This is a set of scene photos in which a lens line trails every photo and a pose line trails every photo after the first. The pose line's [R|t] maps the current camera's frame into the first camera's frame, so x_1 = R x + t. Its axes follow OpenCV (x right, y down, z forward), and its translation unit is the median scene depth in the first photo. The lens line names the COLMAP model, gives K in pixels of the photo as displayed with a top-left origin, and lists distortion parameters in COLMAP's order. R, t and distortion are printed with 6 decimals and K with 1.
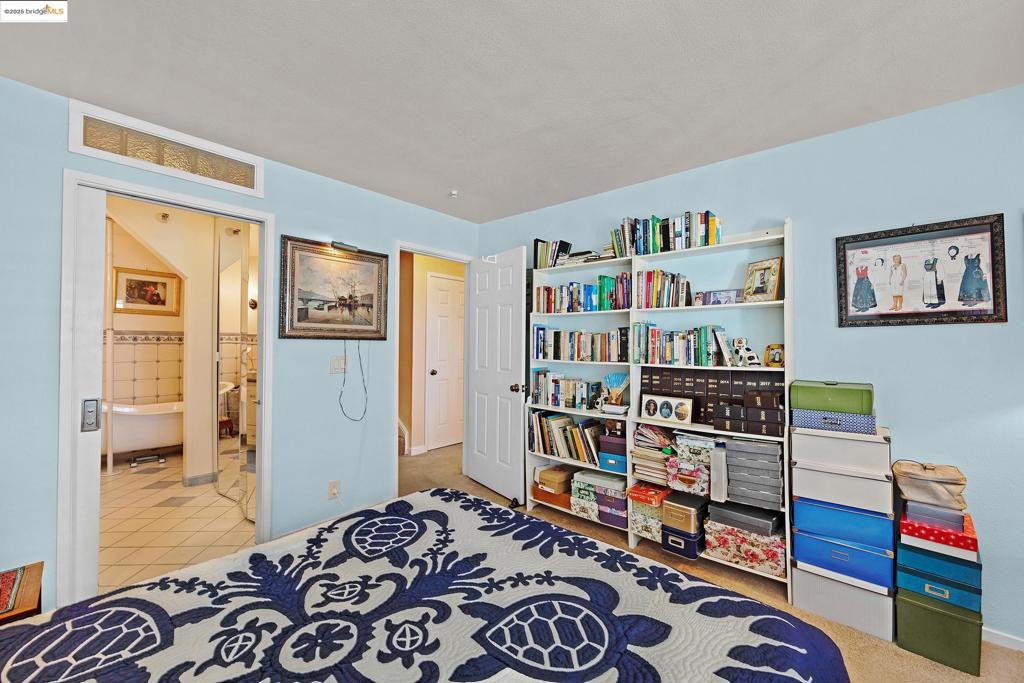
lens RADIAL K [[410.8, 0, 512.0], [0, 410.8, 341.5], [0, 0, 1]] dist [-0.002126, 0.000124]
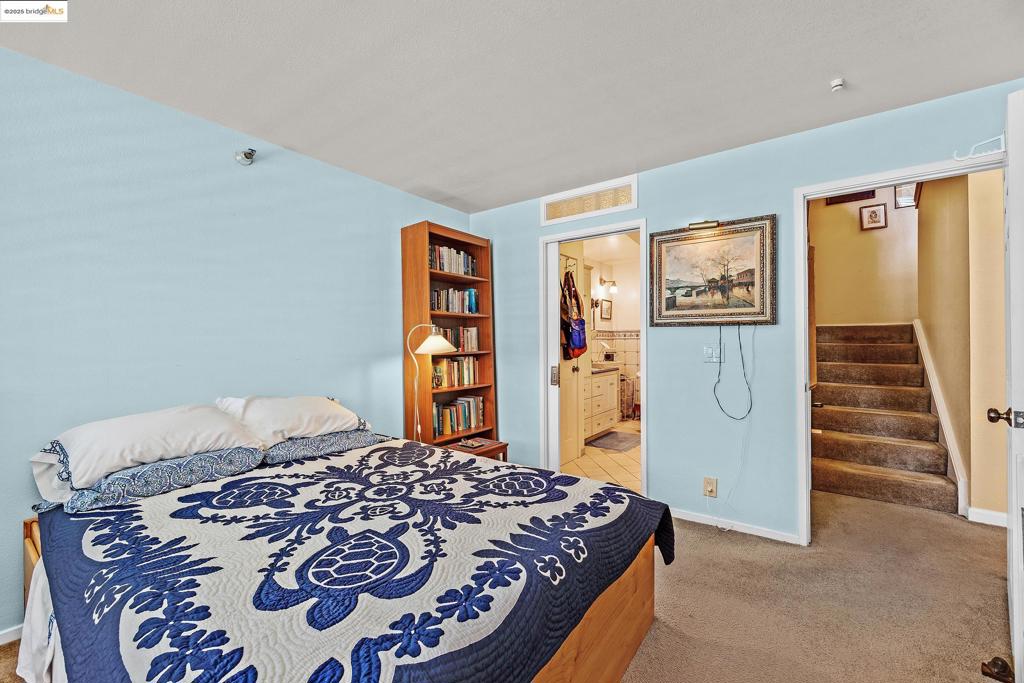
lens RADIAL K [[410.8, 0, 512.0], [0, 410.8, 341.5], [0, 0, 1]] dist [-0.002126, 0.000124]
pose [[0.076245, -0.011502, -0.997023, 0.945053], [0.006361, 0.999919, -0.011049, 0.076868], [0.997069, -0.005500, 0.076312, 0.985523]]
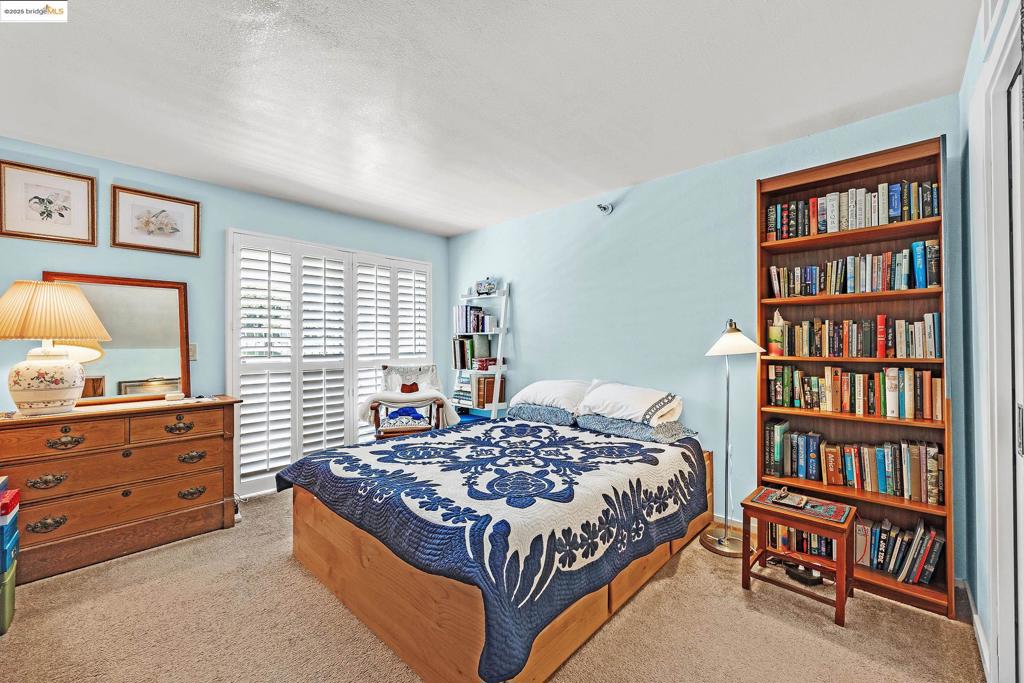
lens RADIAL K [[404.8, 0, 512.0], [0, 404.8, 341.5], [0, 0, 1]] dist [-0.001968, -0.000013]
pose [[-0.999269, -0.006139, 0.037738, -0.355698], [-0.006359, 0.999963, -0.005712, 0.067535], [-0.037702, -0.005948, -0.999271, 2.368196]]
